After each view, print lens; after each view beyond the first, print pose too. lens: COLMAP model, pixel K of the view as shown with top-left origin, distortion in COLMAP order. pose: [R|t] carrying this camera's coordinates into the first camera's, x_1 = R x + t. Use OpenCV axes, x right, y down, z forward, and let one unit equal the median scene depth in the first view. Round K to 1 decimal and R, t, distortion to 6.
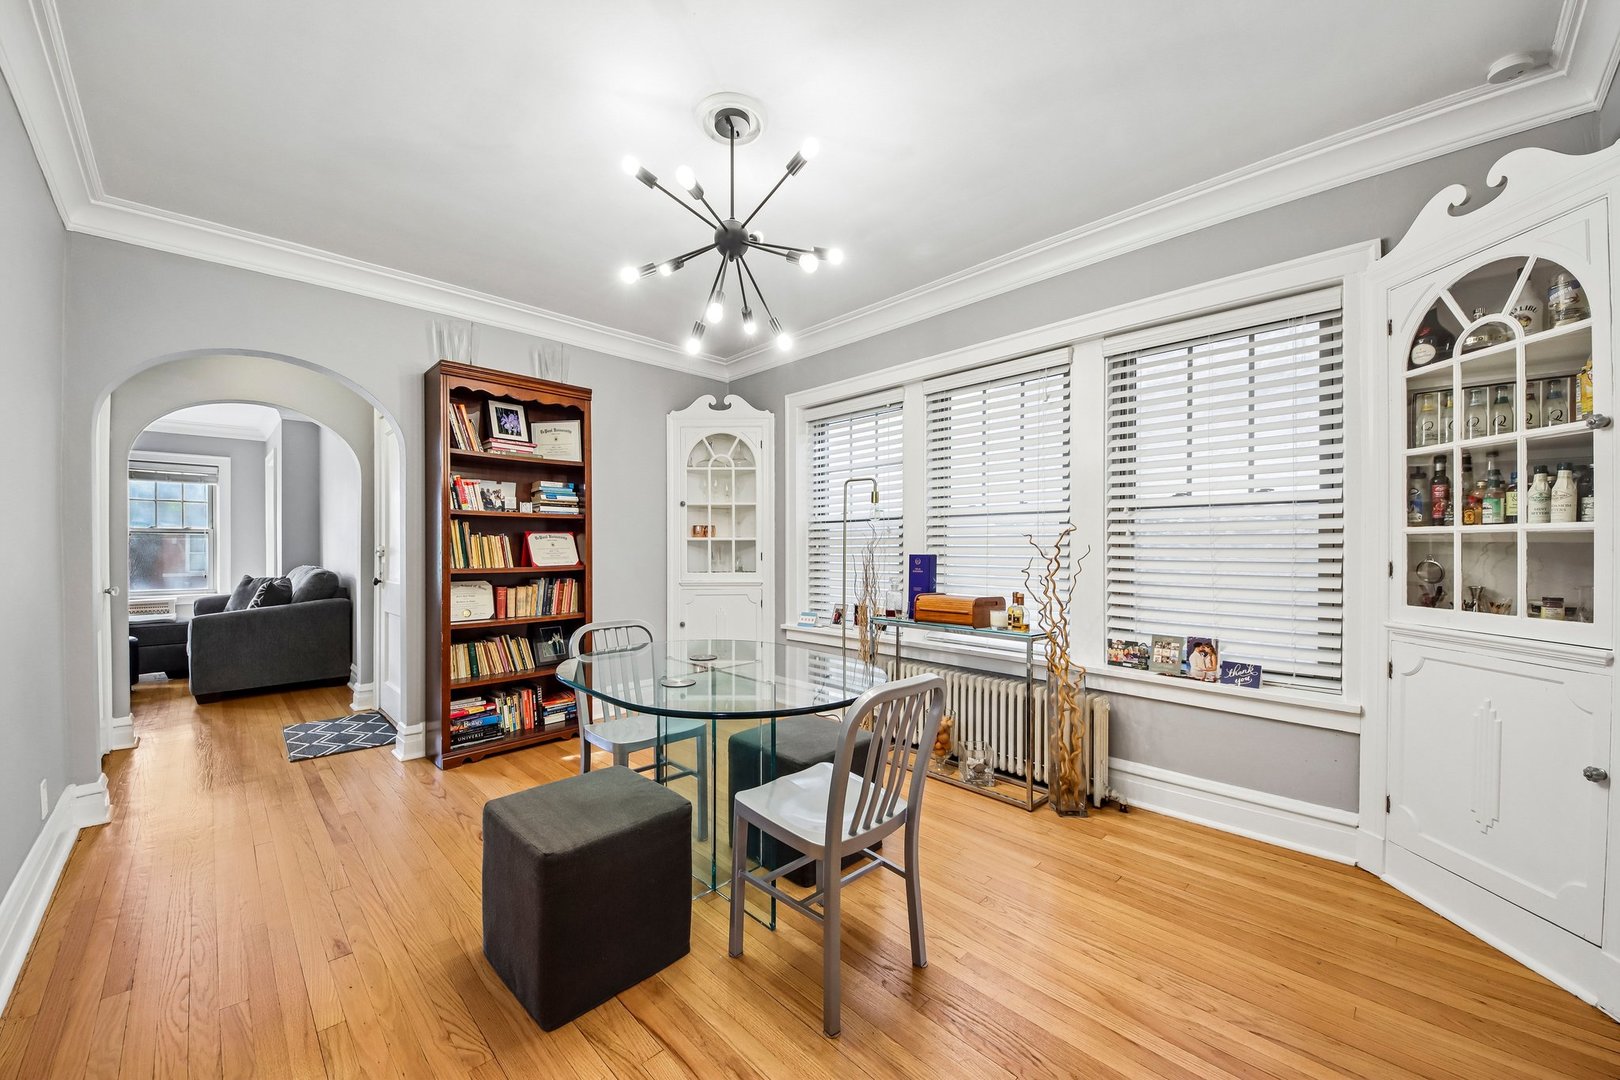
lens RADIAL K [[600.4, 0, 823.8], [0, 600.4, 547.1], [0, 0, 1]] dist [-0.000971, -0.006899]
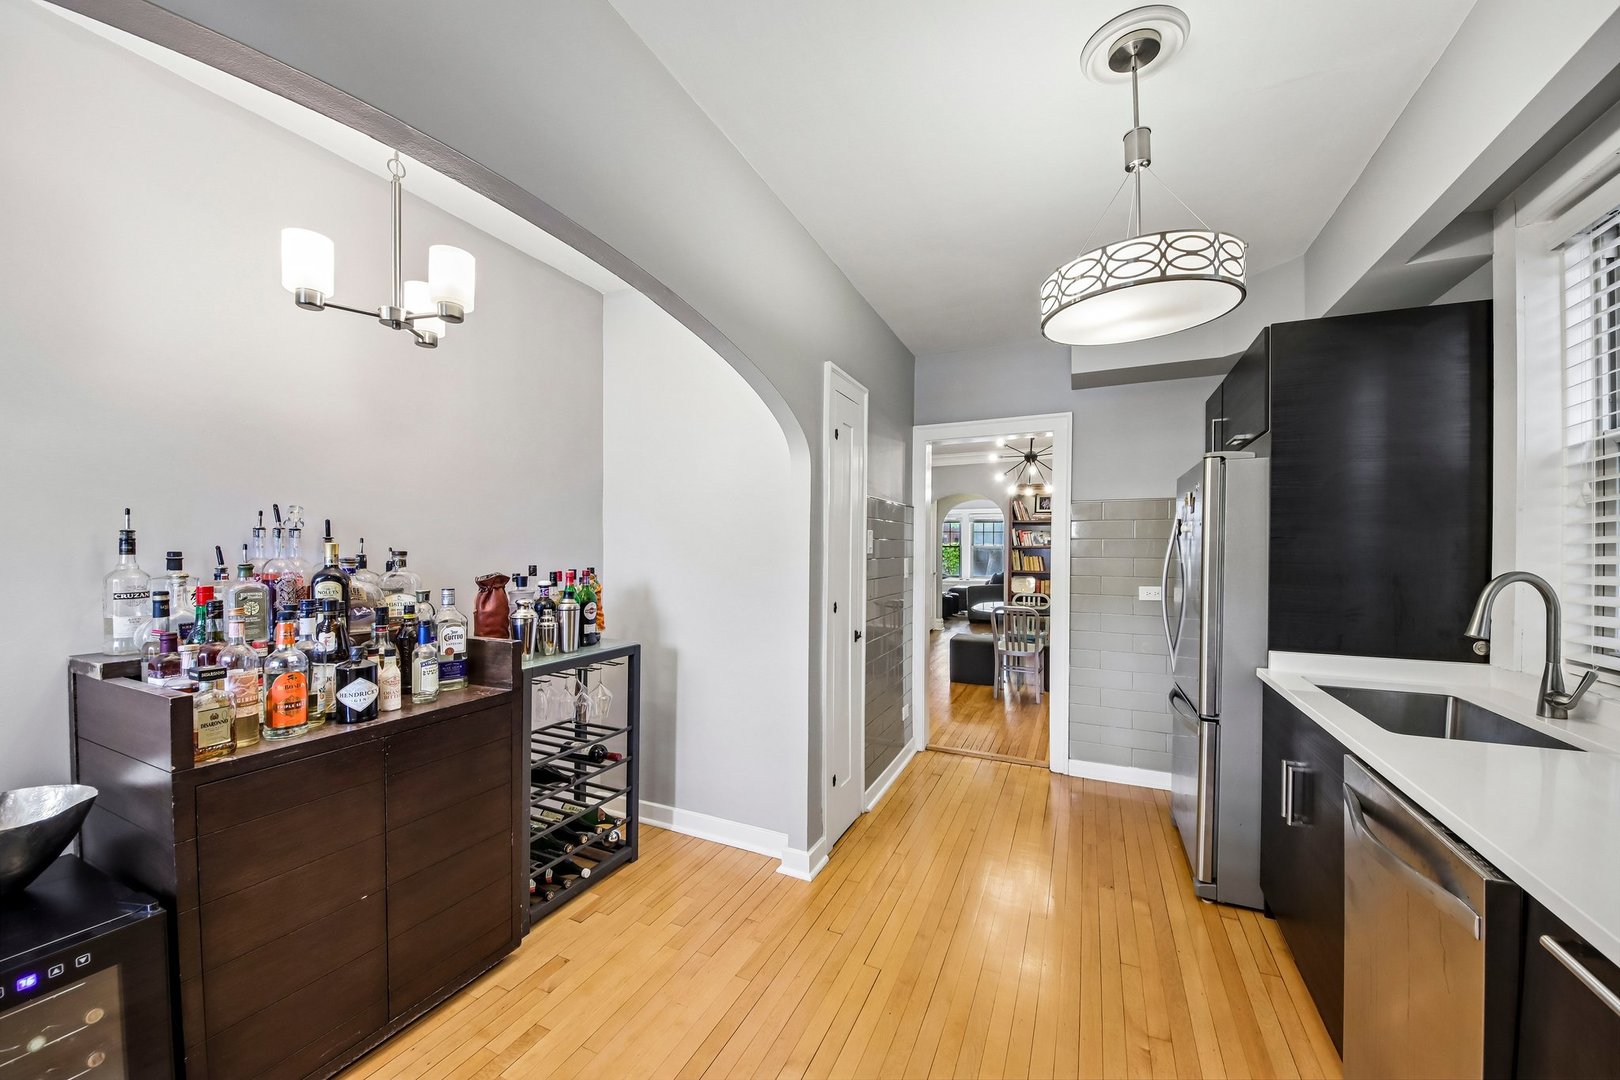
lens RADIAL K [[600.4, 0, 802.7], [0, 600.4, 542.1], [0, 0, 1]] dist [-0.000971, -0.006899]
pose [[0.331424, -0.006202, -0.943462, 1.209389], [-0.001219, 0.999975, -0.007002, -0.052707], [0.943481, 0.003470, 0.331408, -0.524154]]
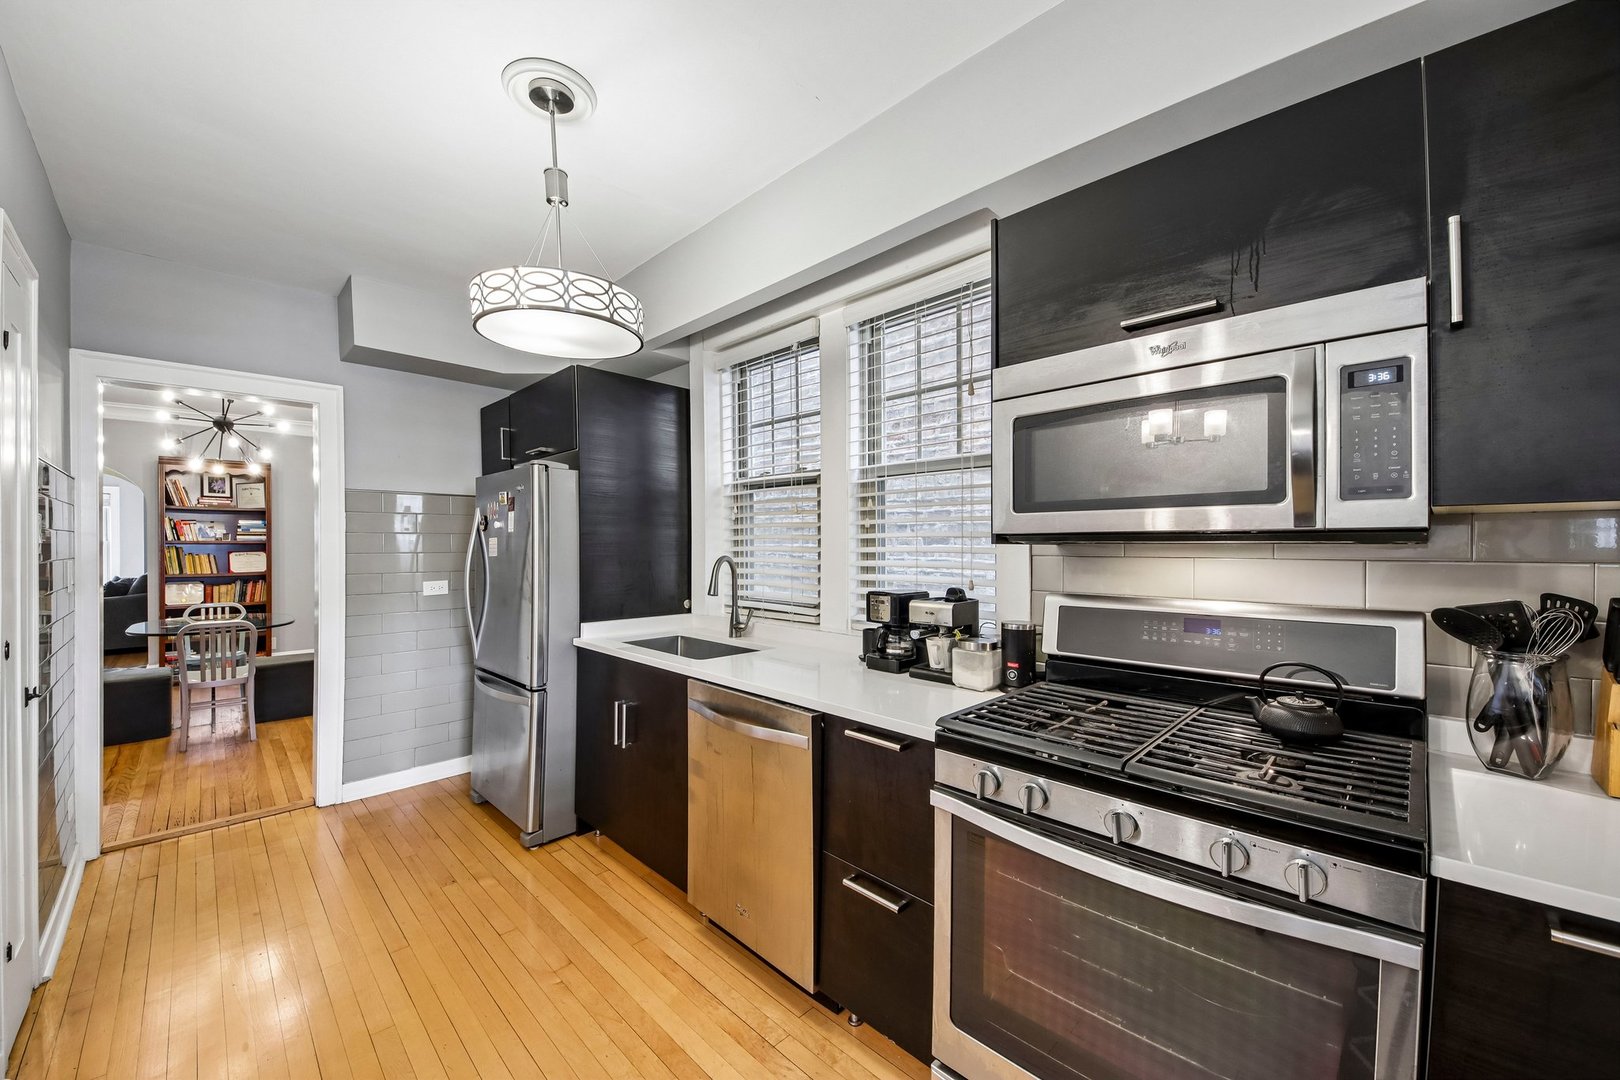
lens RADIAL K [[600.4, 0, 803.9], [0, 600.4, 546.1], [0, 0, 1]] dist [-0.000971, -0.006899]
pose [[0.999998, 0.001849, 0.000923, 1.084118], [-0.001854, 0.999986, 0.004986, -0.051760], [-0.000914, -0.004988, 0.999987, -0.639639]]
